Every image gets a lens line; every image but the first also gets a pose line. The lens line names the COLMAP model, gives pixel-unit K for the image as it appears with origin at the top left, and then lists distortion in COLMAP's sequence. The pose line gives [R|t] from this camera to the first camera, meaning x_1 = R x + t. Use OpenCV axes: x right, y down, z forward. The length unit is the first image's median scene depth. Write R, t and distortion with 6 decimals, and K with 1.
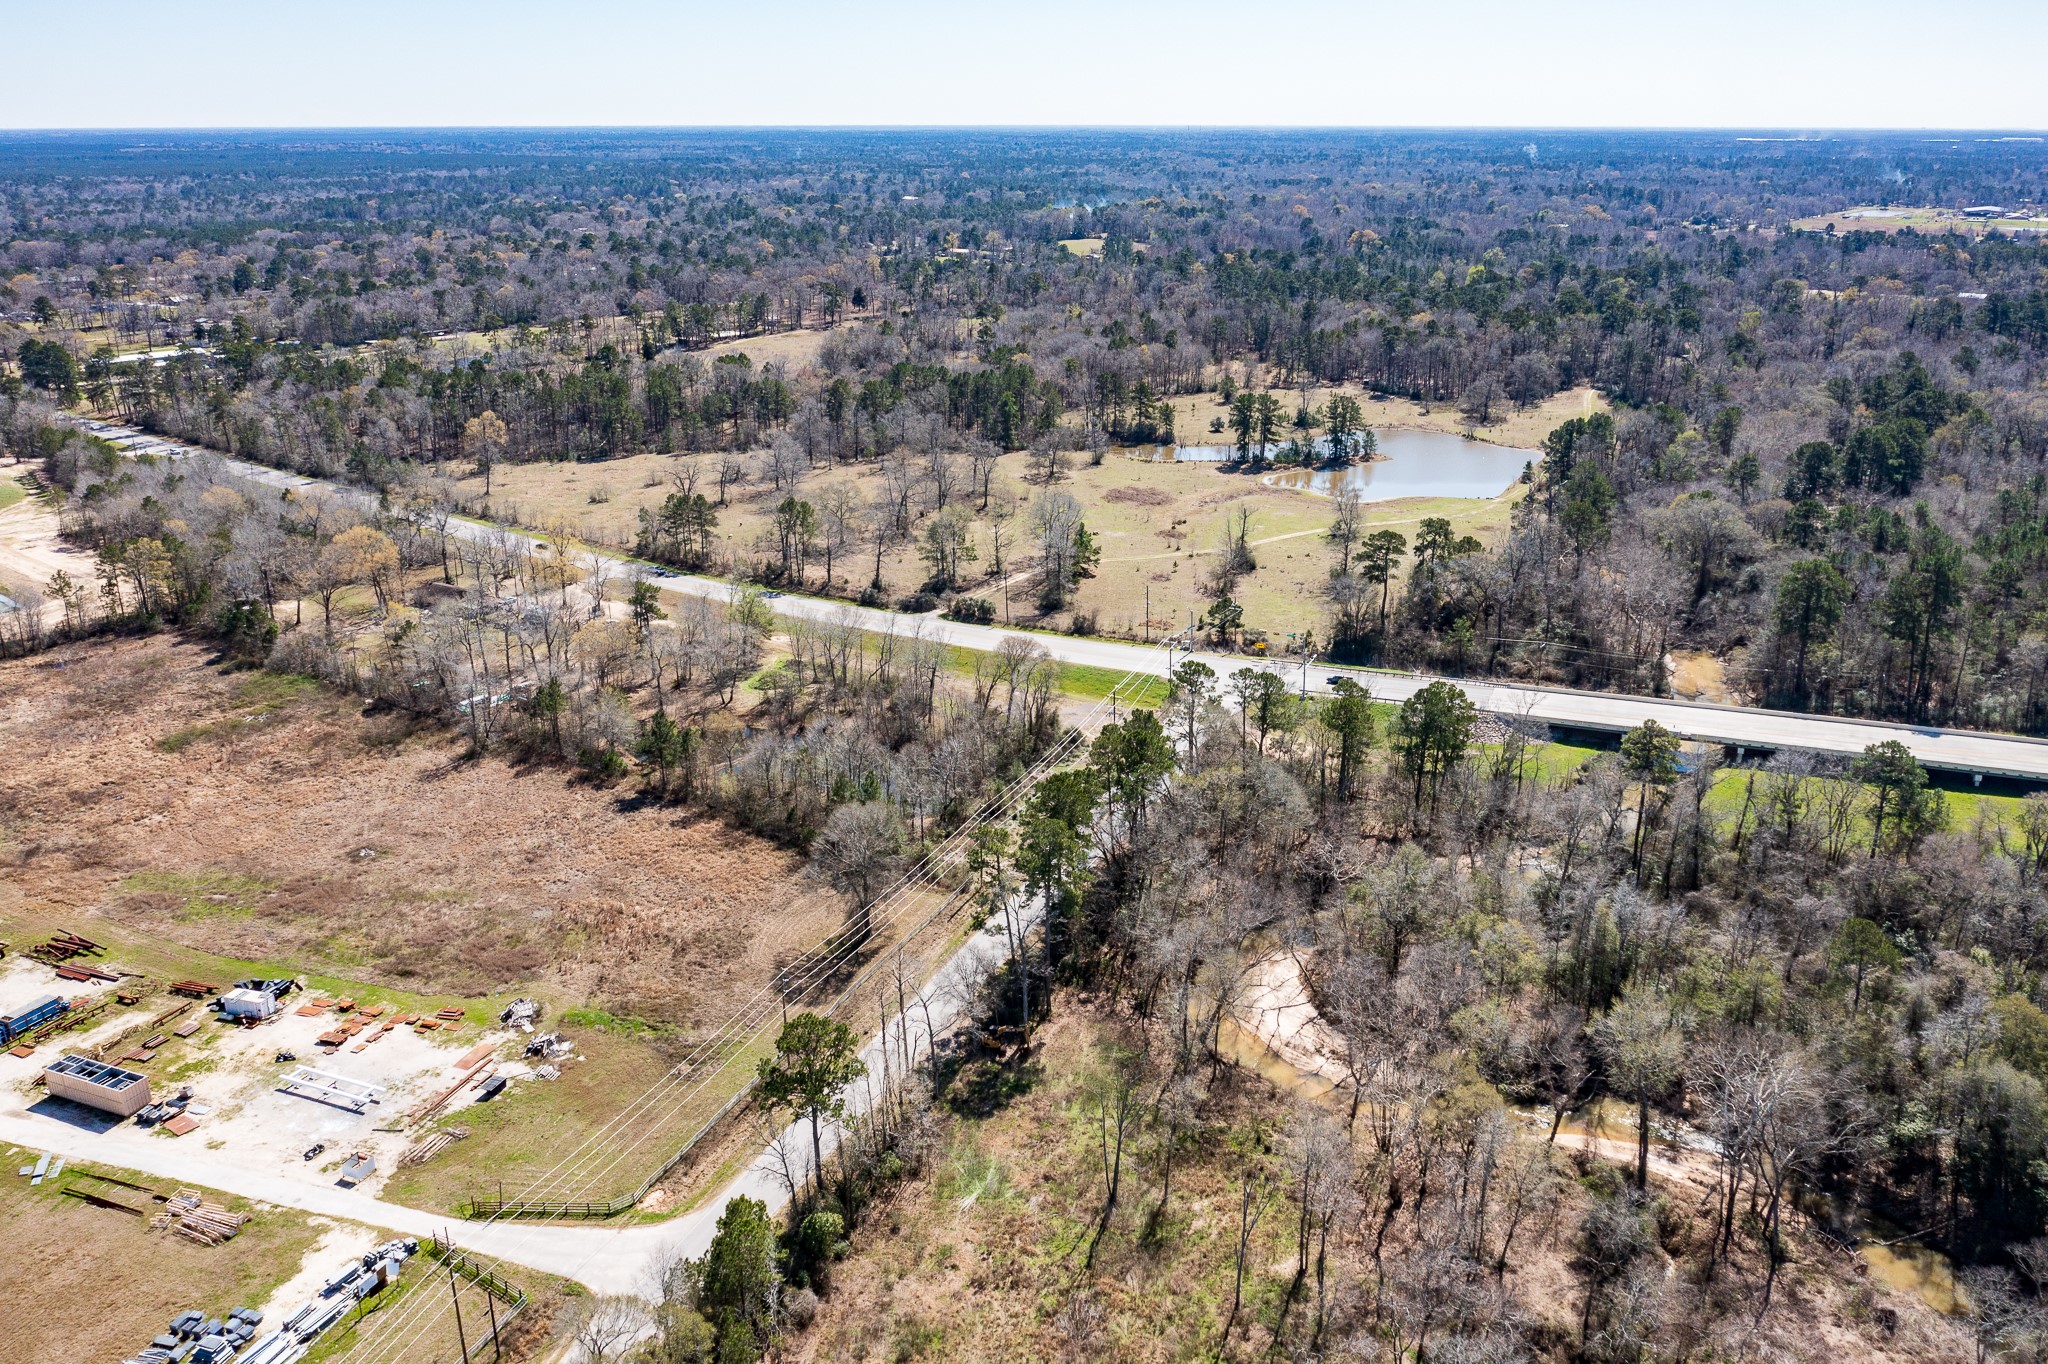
lens RADIAL K [[1639.7, 0, 1024.0], [0, 1639.7, 682.0], [0, 0, 1]] dist [-0.012730, 0.001008]
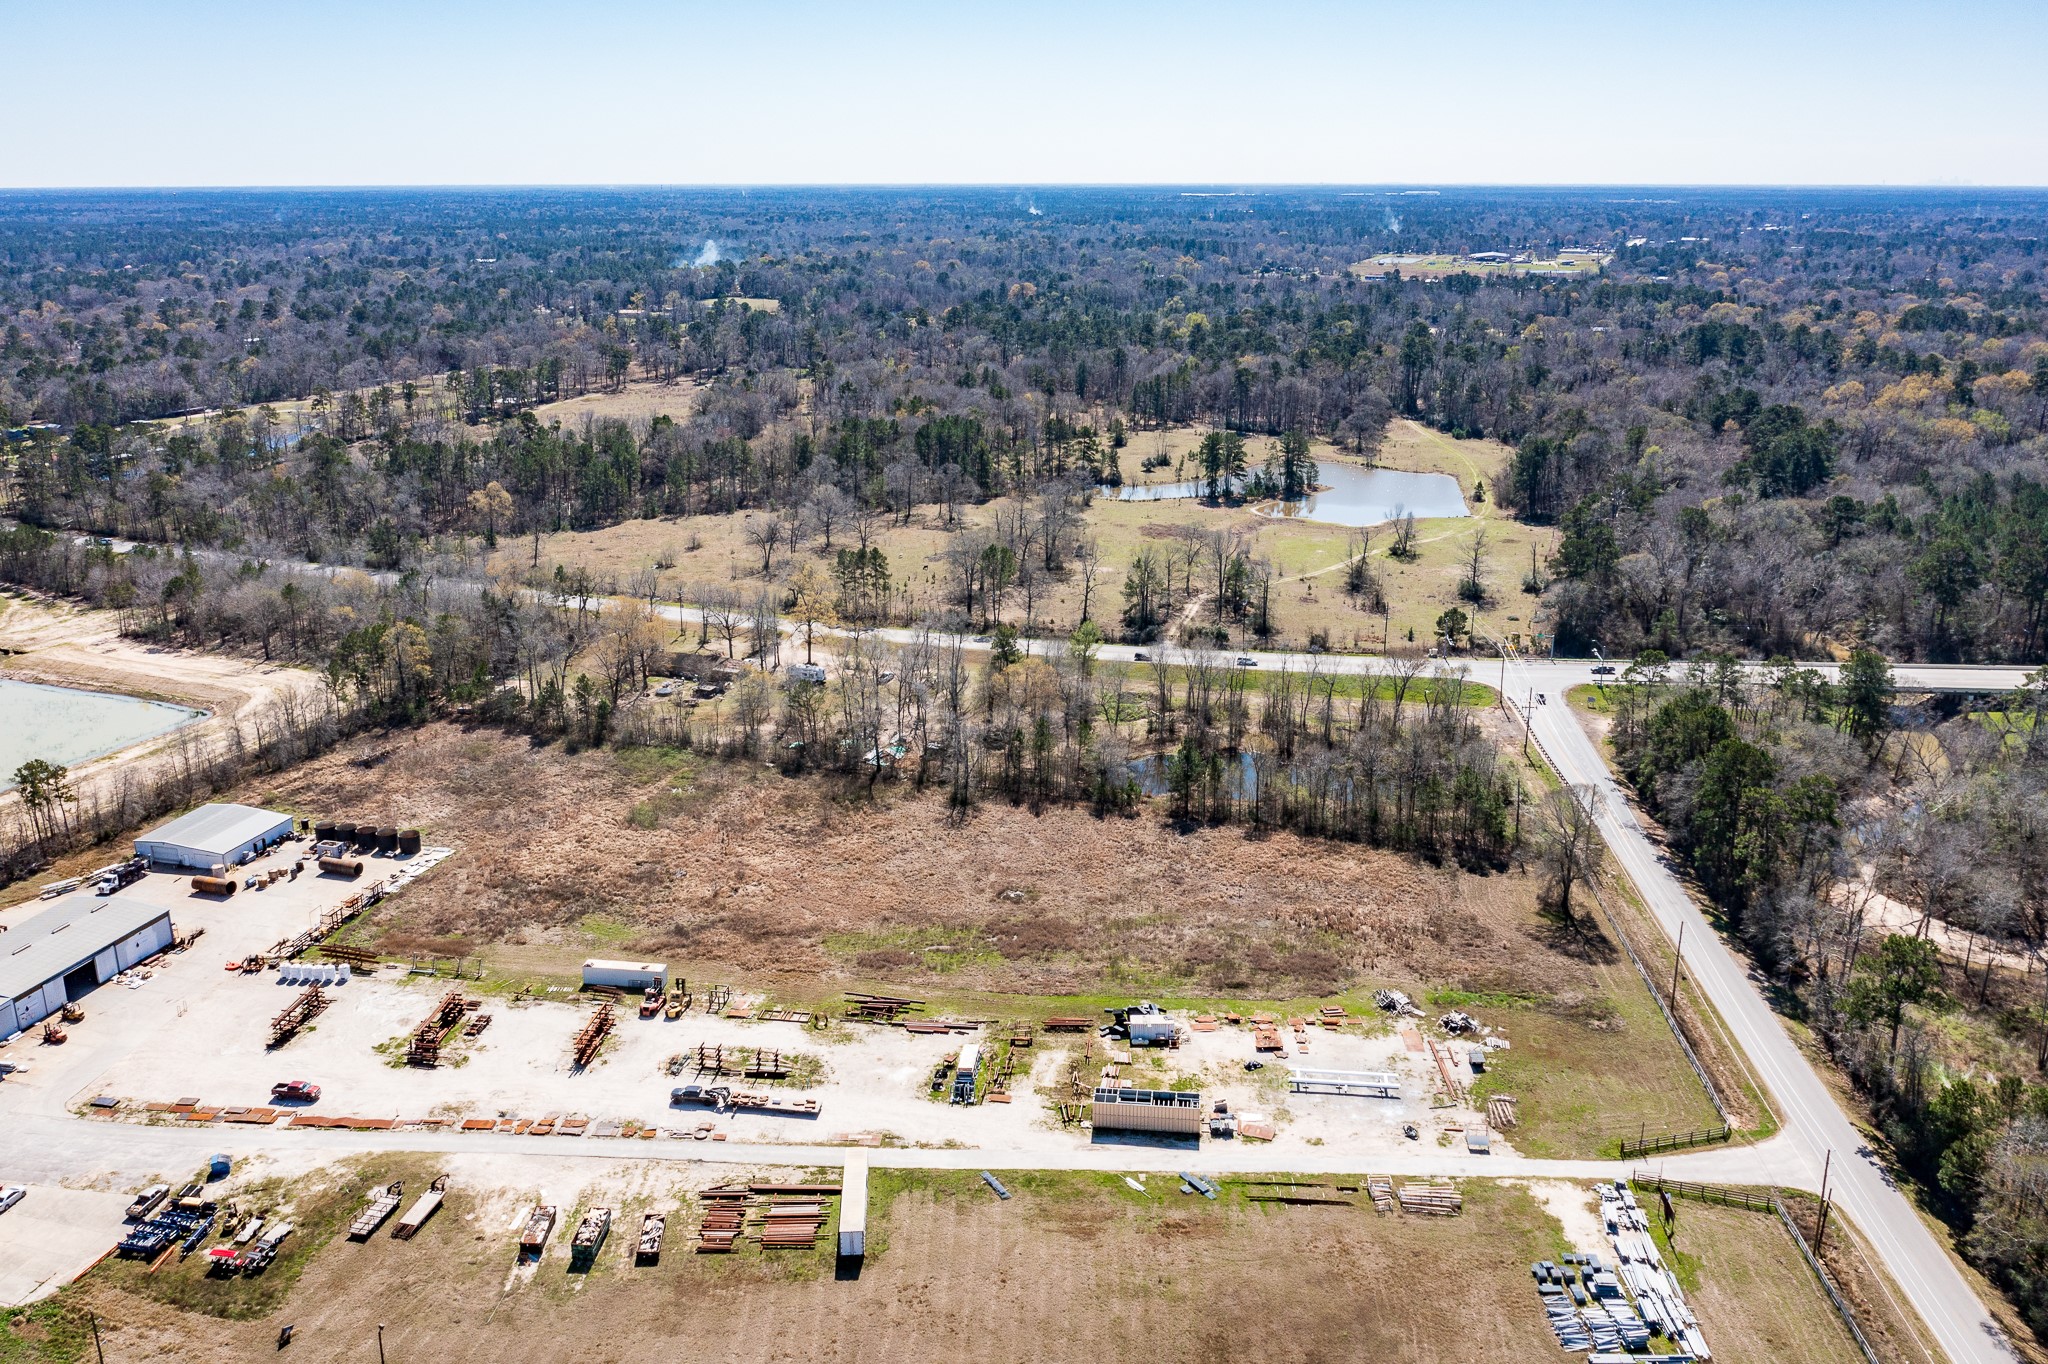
lens RADIAL K [[1639.7, 0, 1024.0], [0, 1639.7, 682.0], [0, 0, 1]] dist [-0.012730, 0.001008]
pose [[0.964576, -0.079464, 0.251553, -0.364209], [0.087680, 0.995914, -0.021603, -0.002340], [-0.248809, 0.042894, 0.967602, 0.004421]]
